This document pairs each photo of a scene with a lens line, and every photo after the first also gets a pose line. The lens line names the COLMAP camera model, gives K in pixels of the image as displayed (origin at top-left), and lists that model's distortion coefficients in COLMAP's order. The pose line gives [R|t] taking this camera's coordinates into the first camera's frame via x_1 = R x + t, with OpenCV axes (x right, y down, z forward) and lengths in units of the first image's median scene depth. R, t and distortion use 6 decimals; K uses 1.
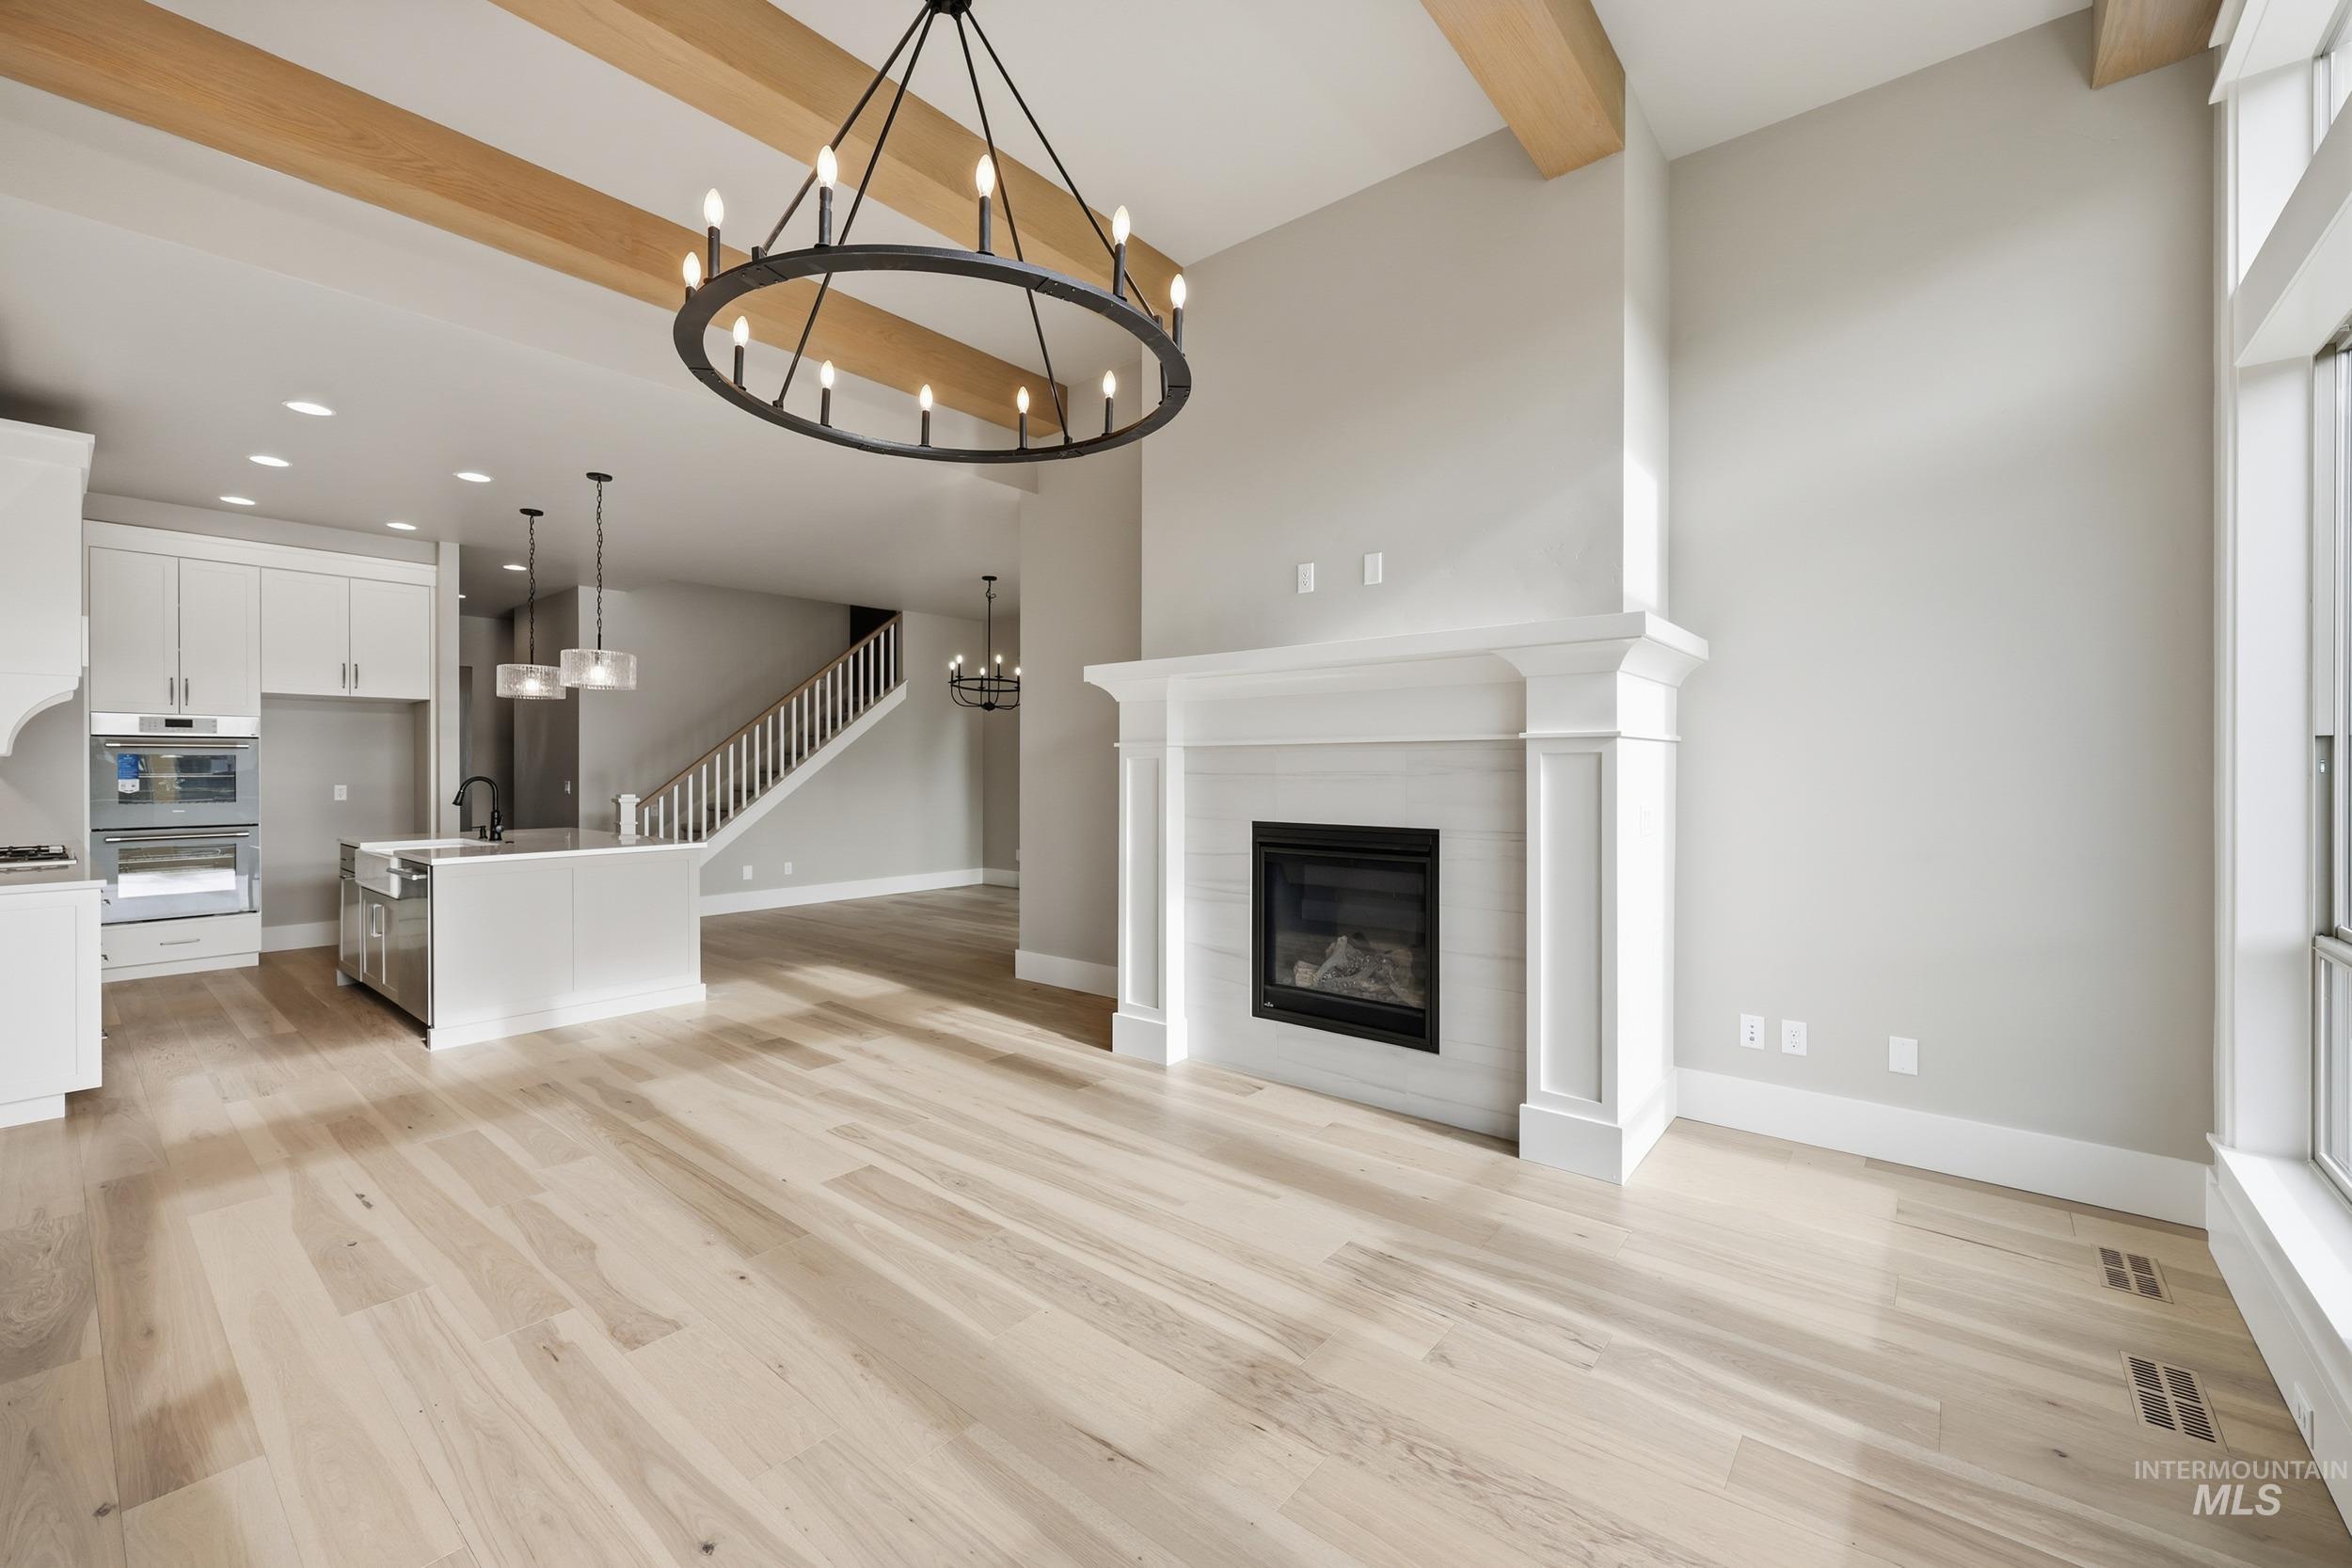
lens RADIAL K [[948.4, 0, 1171.9], [0, 948.4, 775.6], [0, 0, 1]] dist [-0.001278, 0.000700]
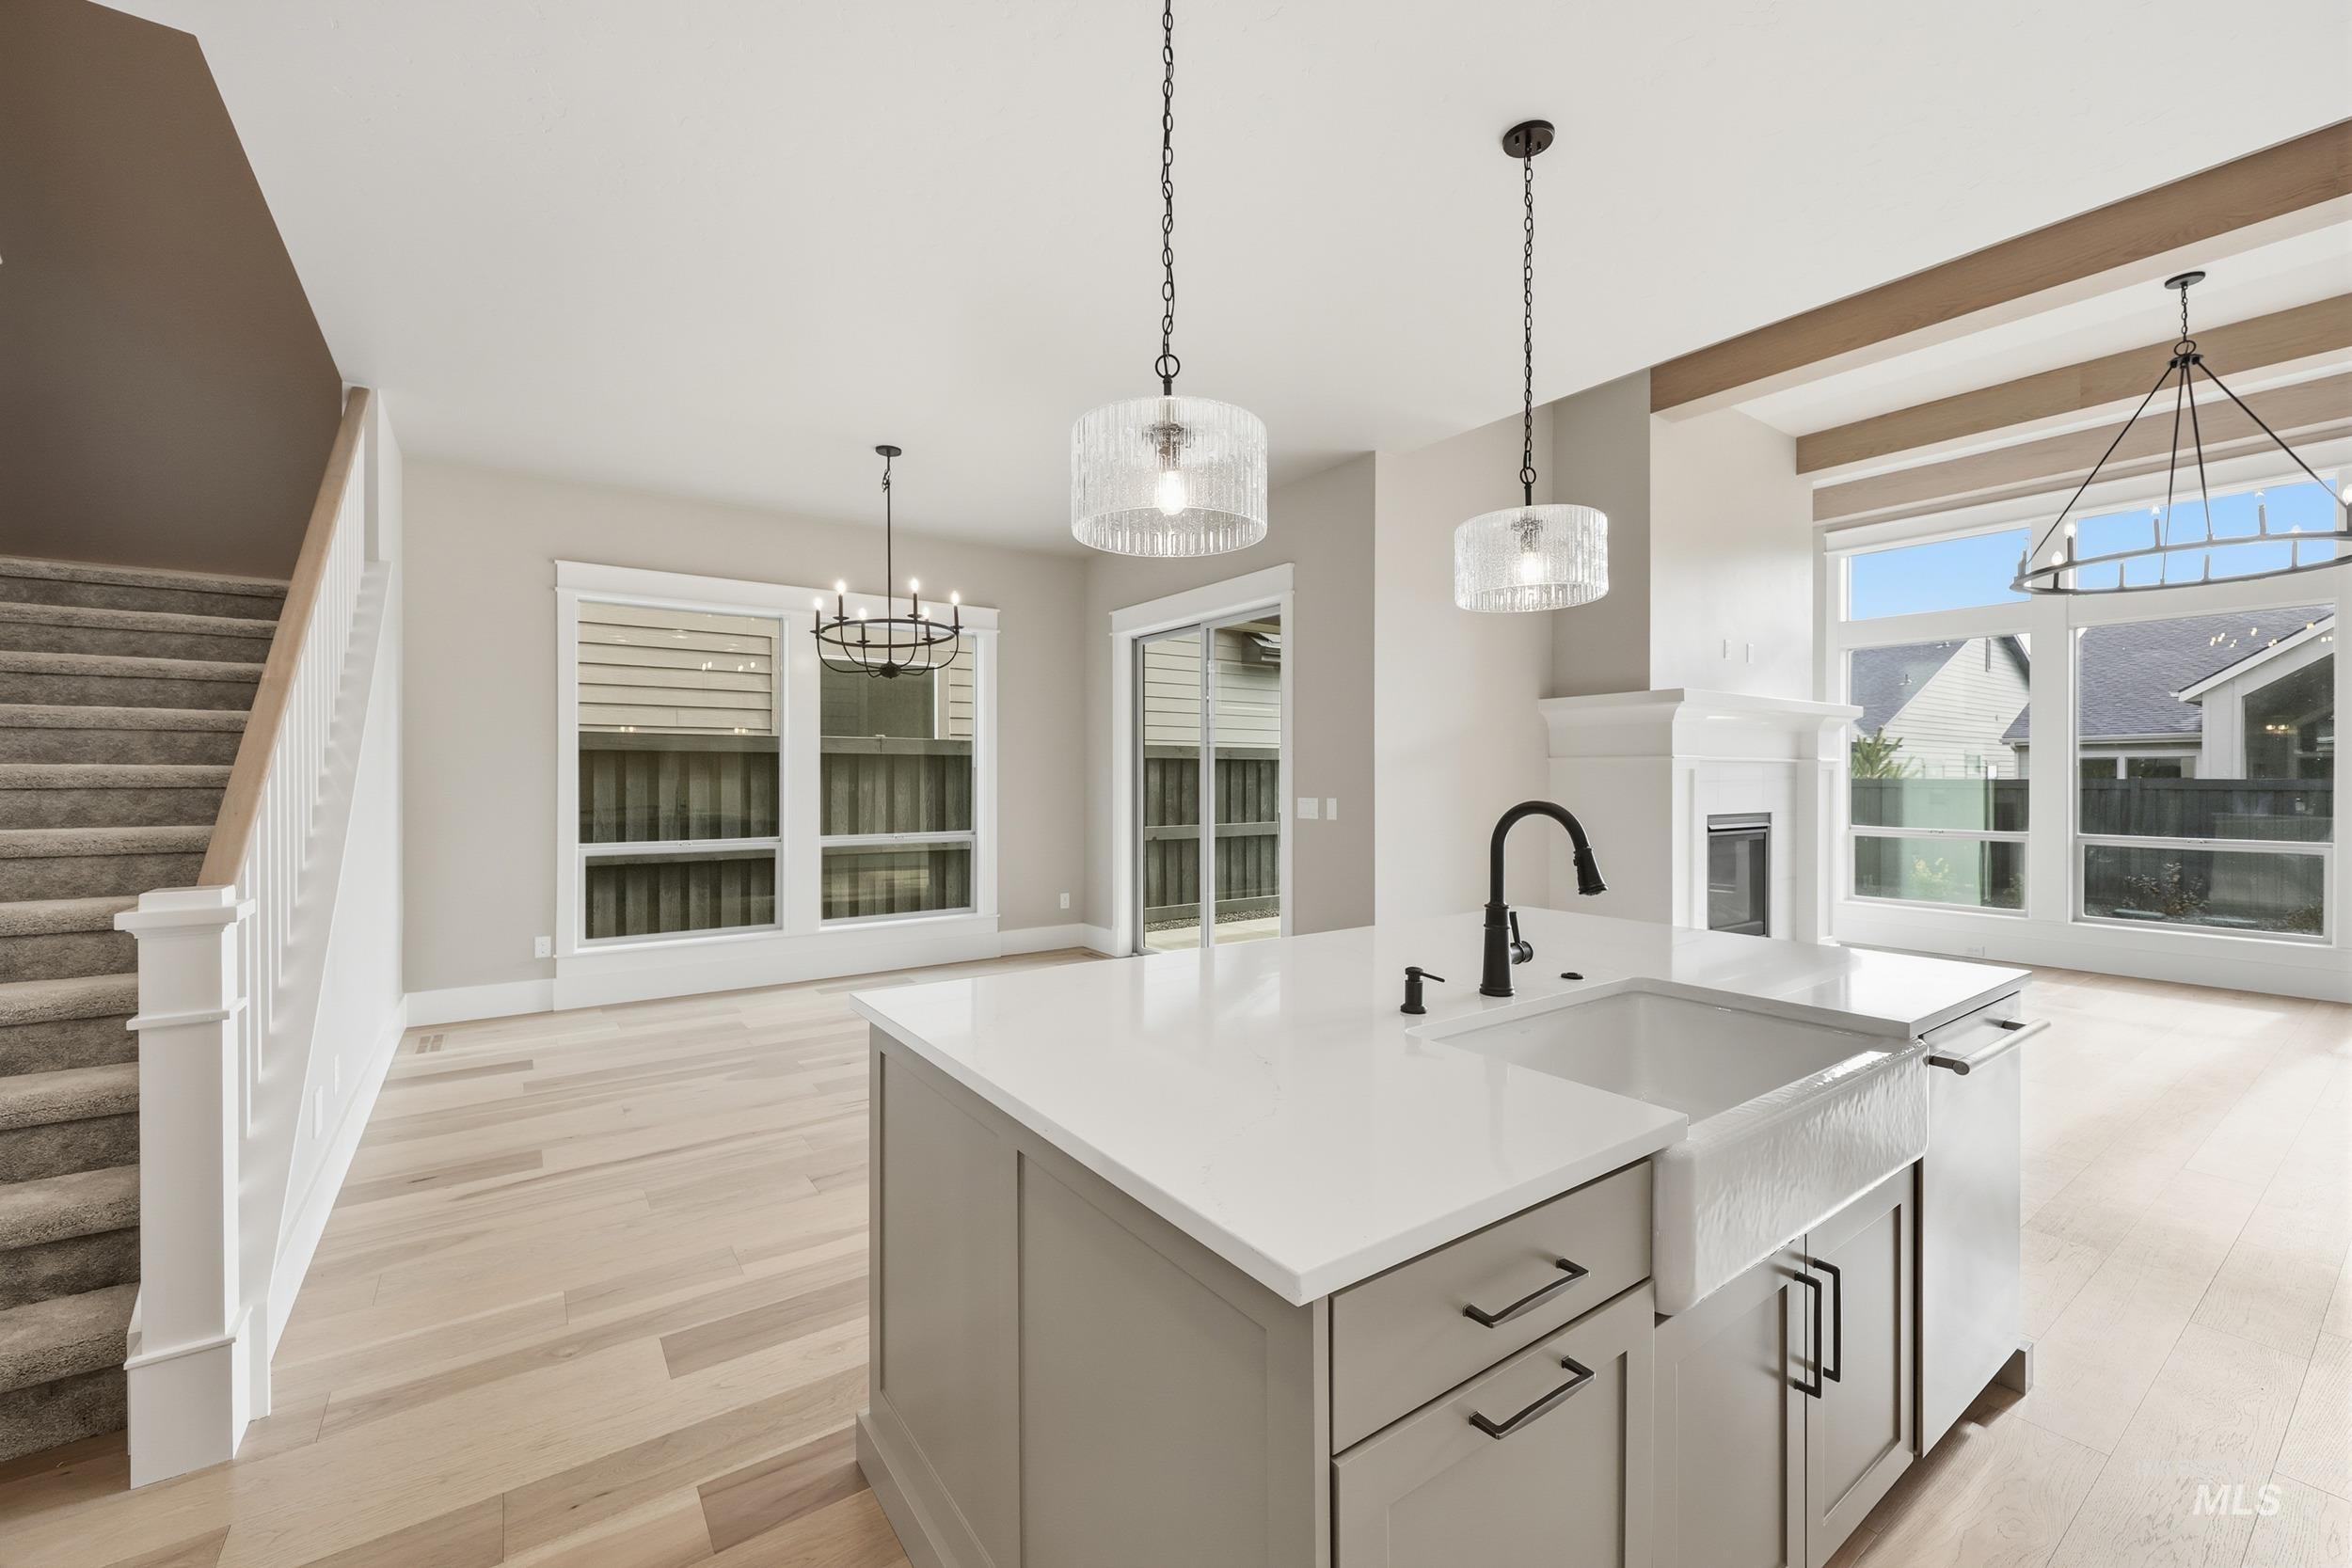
lens RADIAL K [[948.4, 0, 1179.7], [0, 948.4, 780.4], [0, 0, 1]] dist [-0.001278, 0.000700]
pose [[0.253906, -0.001174, 0.967228, -1.488403], [0.006715, 0.999977, -0.000549, -0.008655], [-0.967205, 0.006634, 0.253909, 1.423868]]
